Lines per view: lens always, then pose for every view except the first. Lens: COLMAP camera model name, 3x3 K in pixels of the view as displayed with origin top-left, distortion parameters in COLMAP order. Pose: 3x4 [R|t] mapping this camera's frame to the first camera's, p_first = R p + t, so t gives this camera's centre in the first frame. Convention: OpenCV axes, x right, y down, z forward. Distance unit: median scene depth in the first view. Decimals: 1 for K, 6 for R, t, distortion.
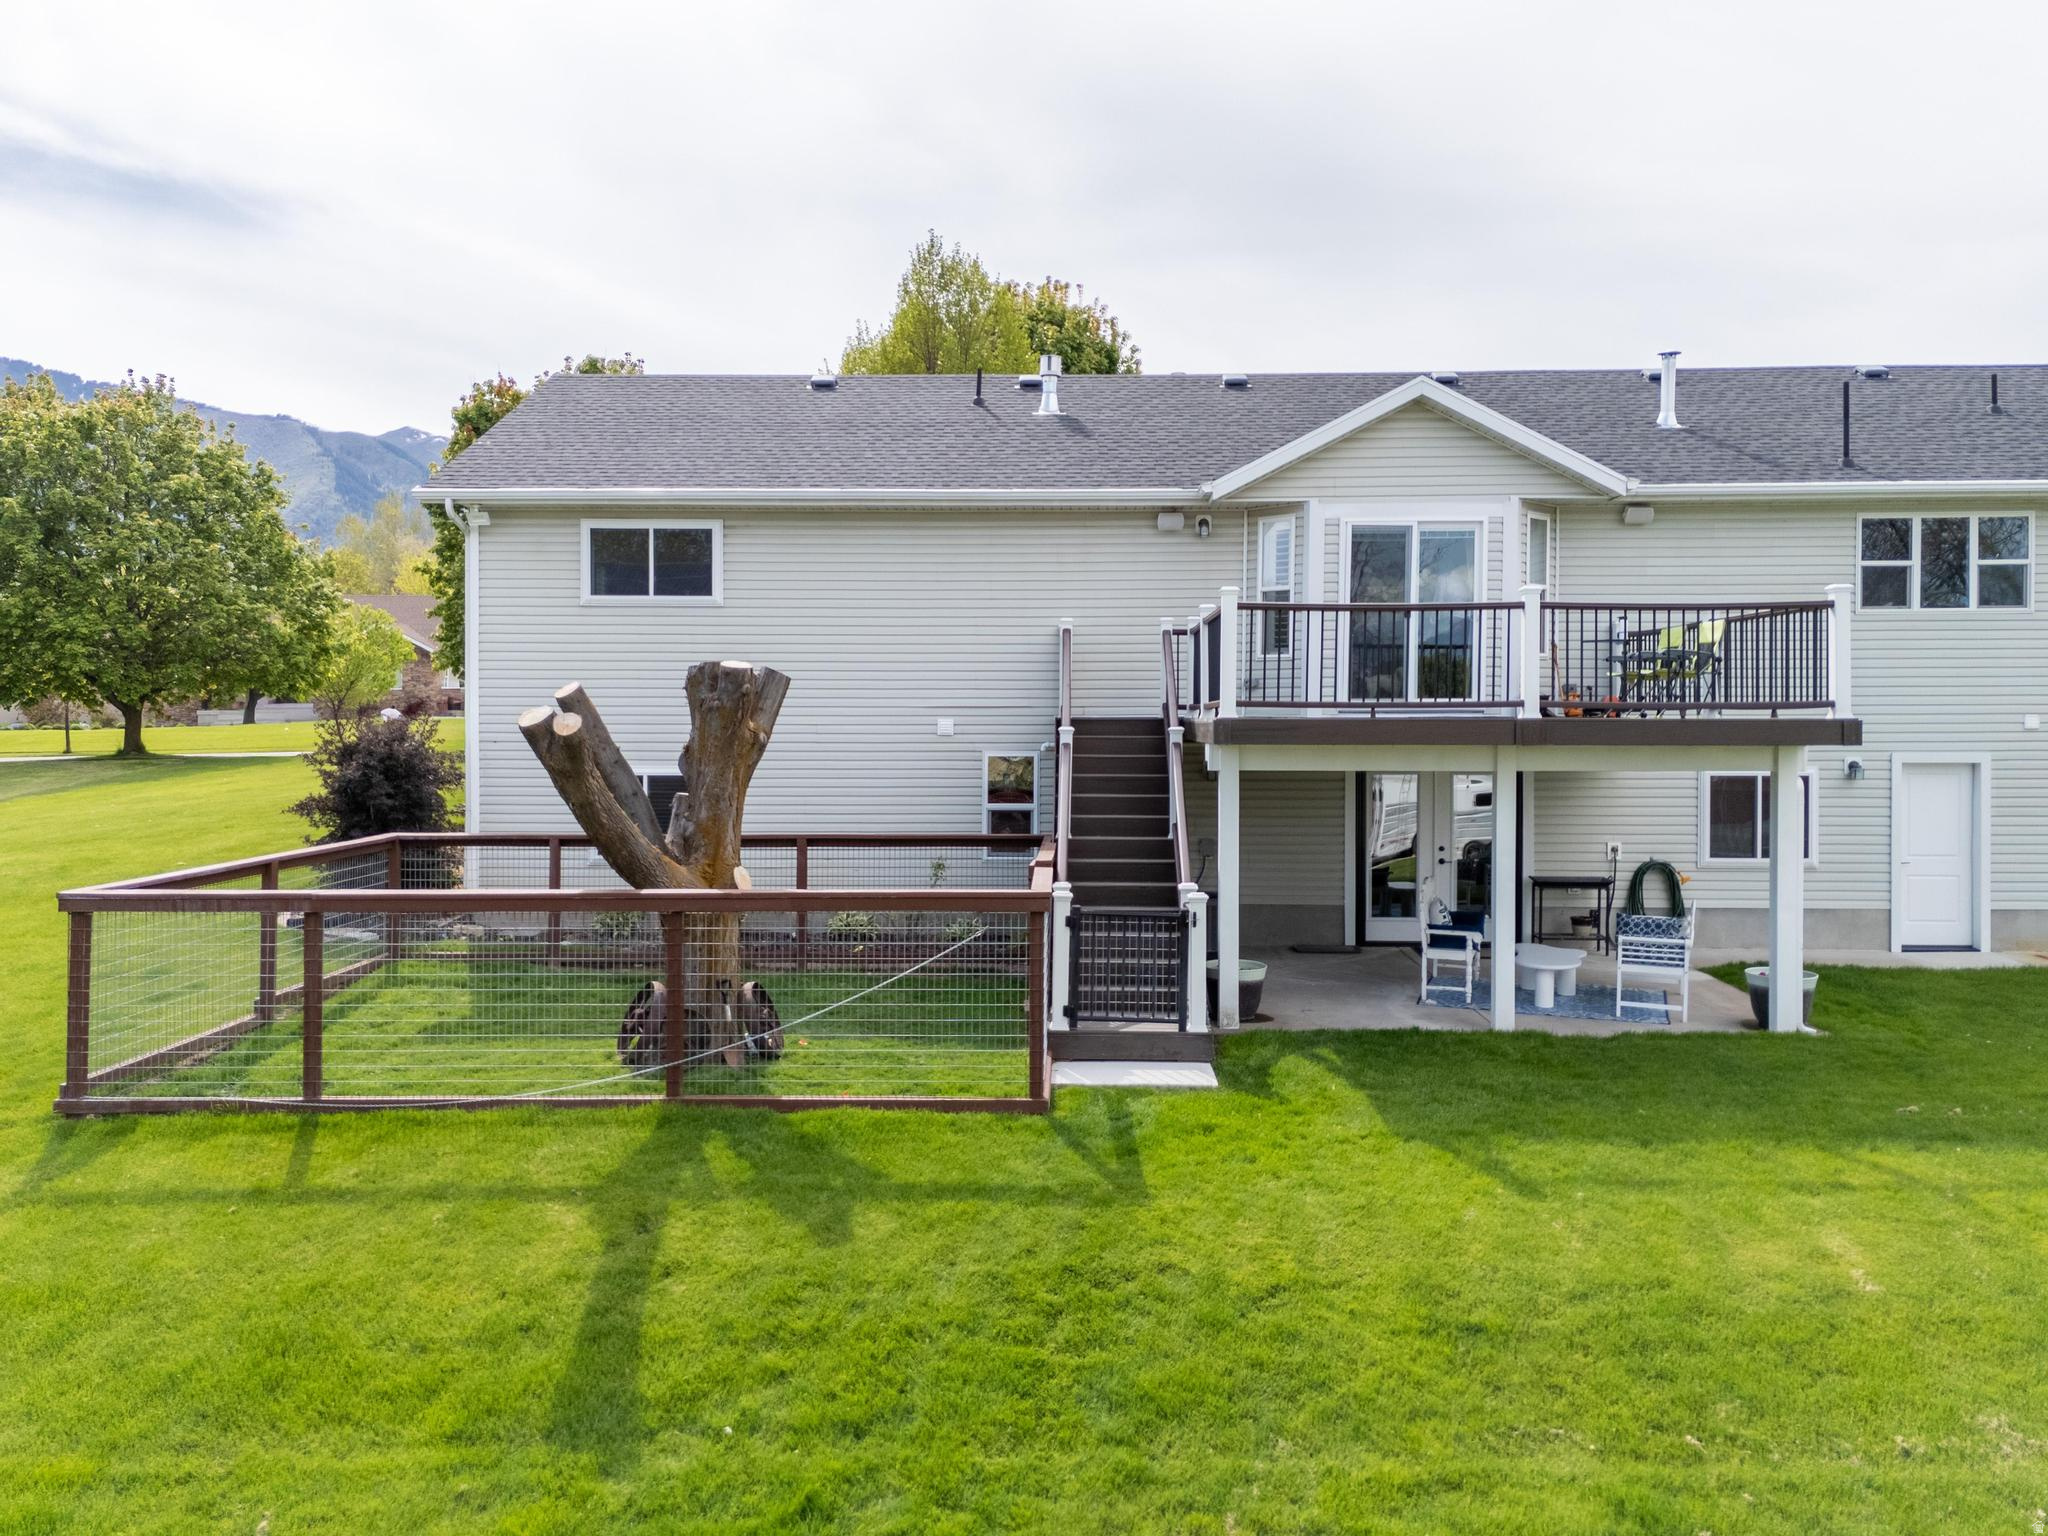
lens RADIAL K [[1454.5, 0, 1021.9], [0, 1454.5, 785.7], [0, 0, 1]] dist [0.052024, -0.002108]
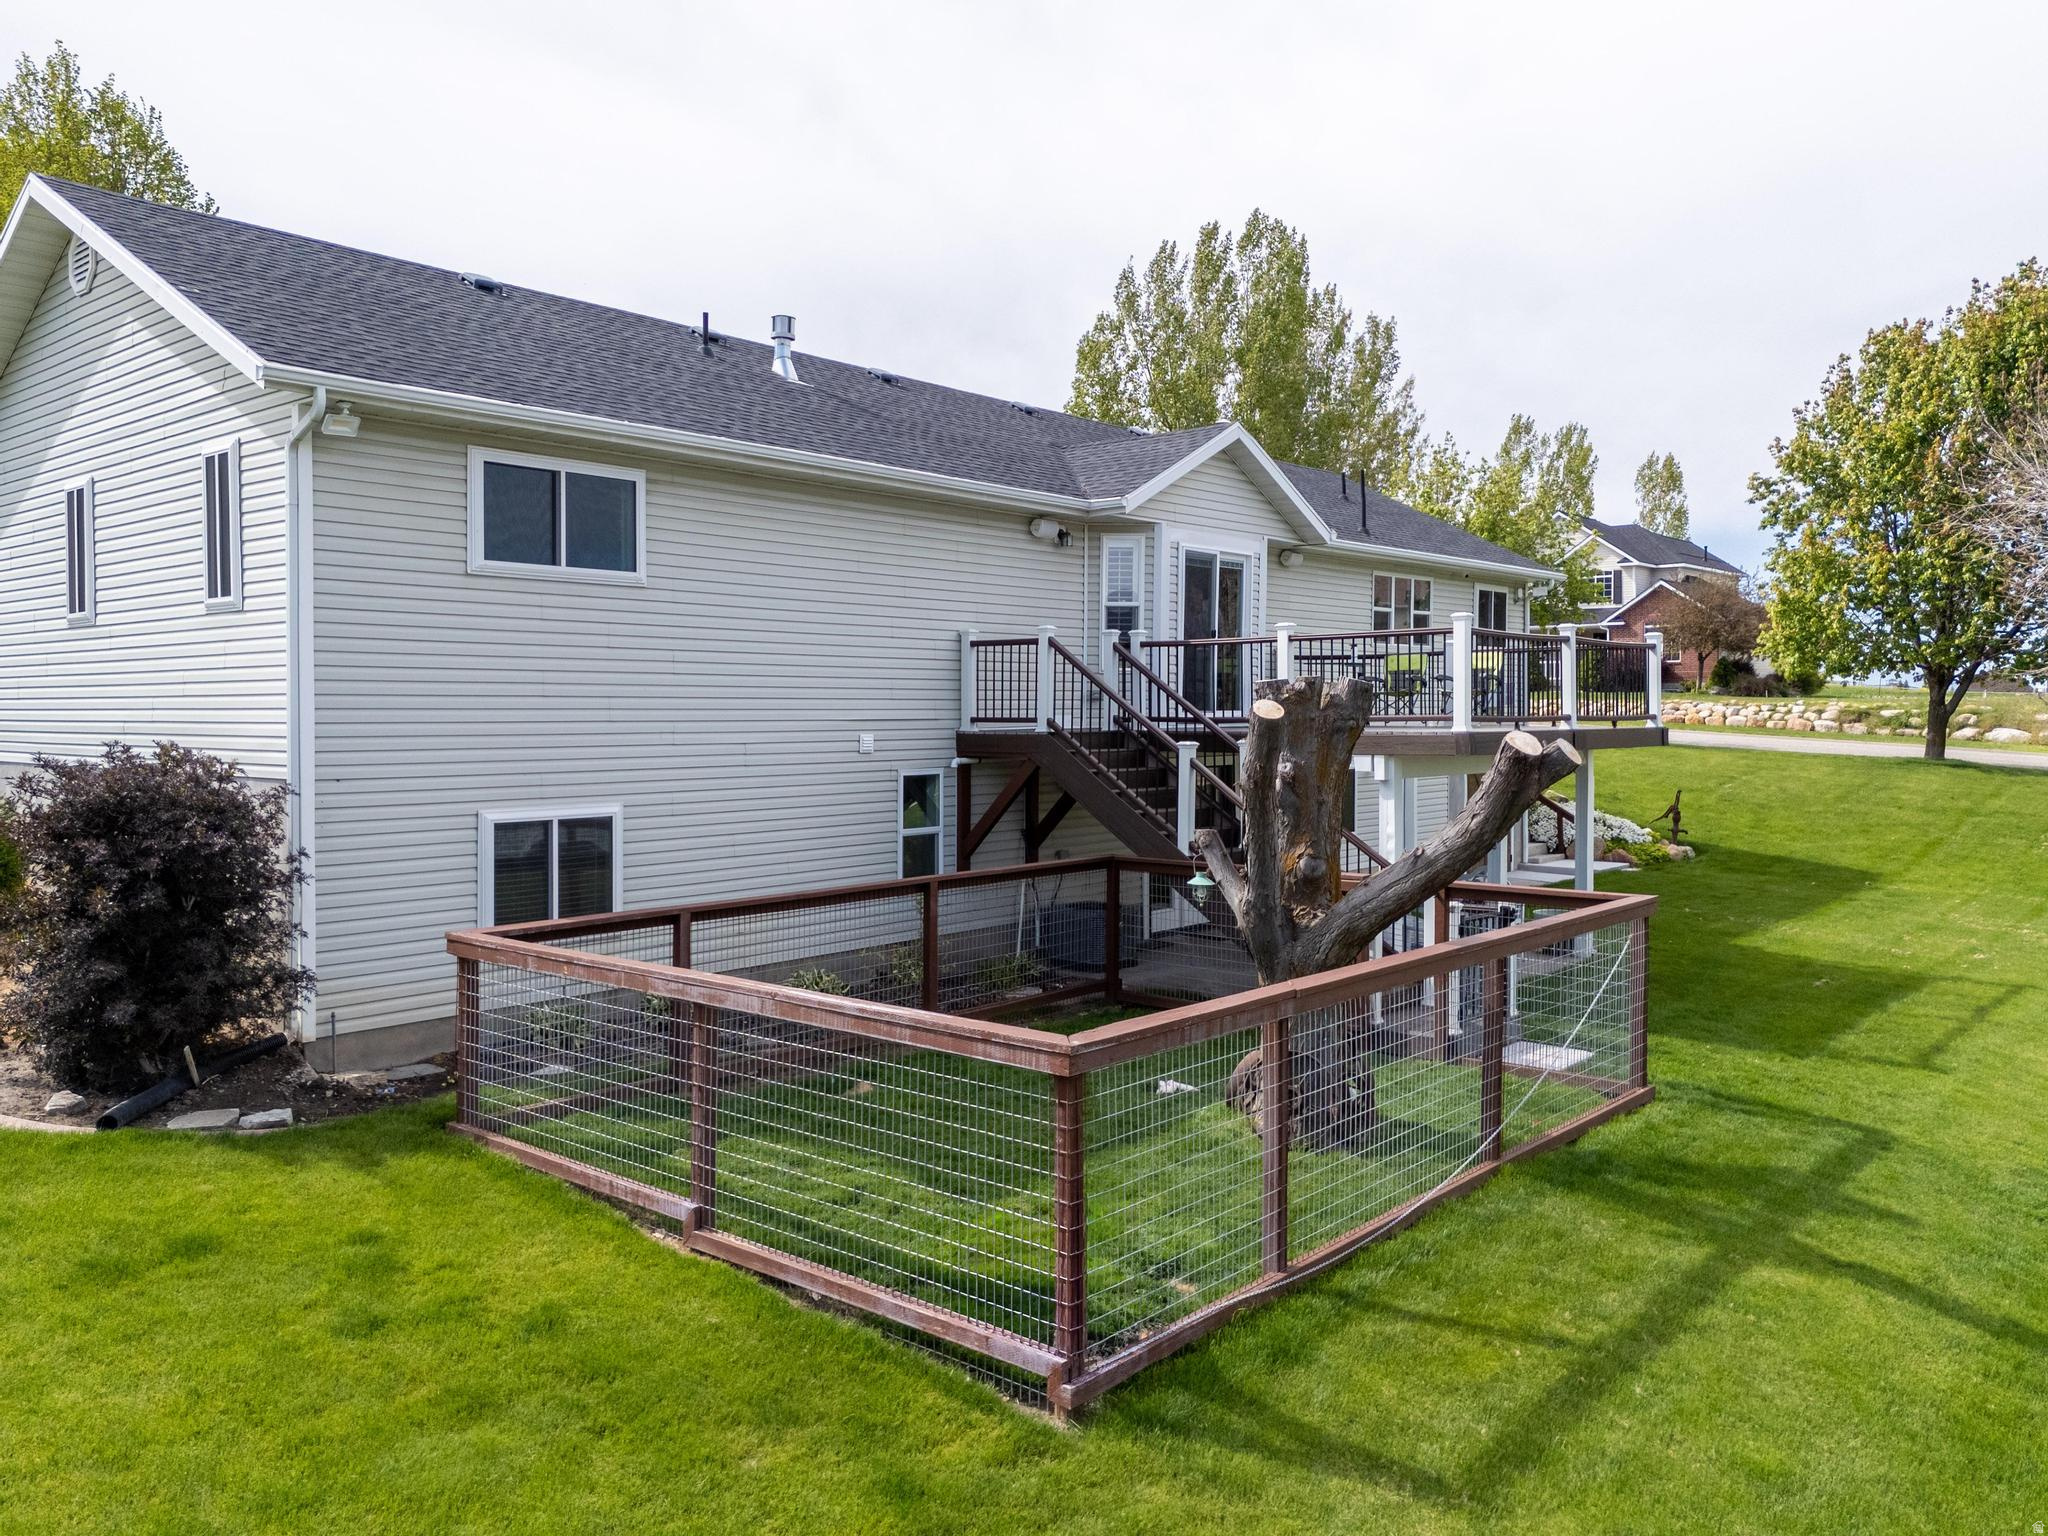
lens RADIAL K [[1518.4, 0, 1024.3], [0, 1518.4, 764.3], [0, 0, 1]] dist [0.049971, 0.001114]
pose [[0.648883, -0.029466, 0.760318, -0.704568], [0.039962, 0.999191, 0.004618, -0.029983], [-0.759838, 0.027387, 0.649535, 0.367893]]
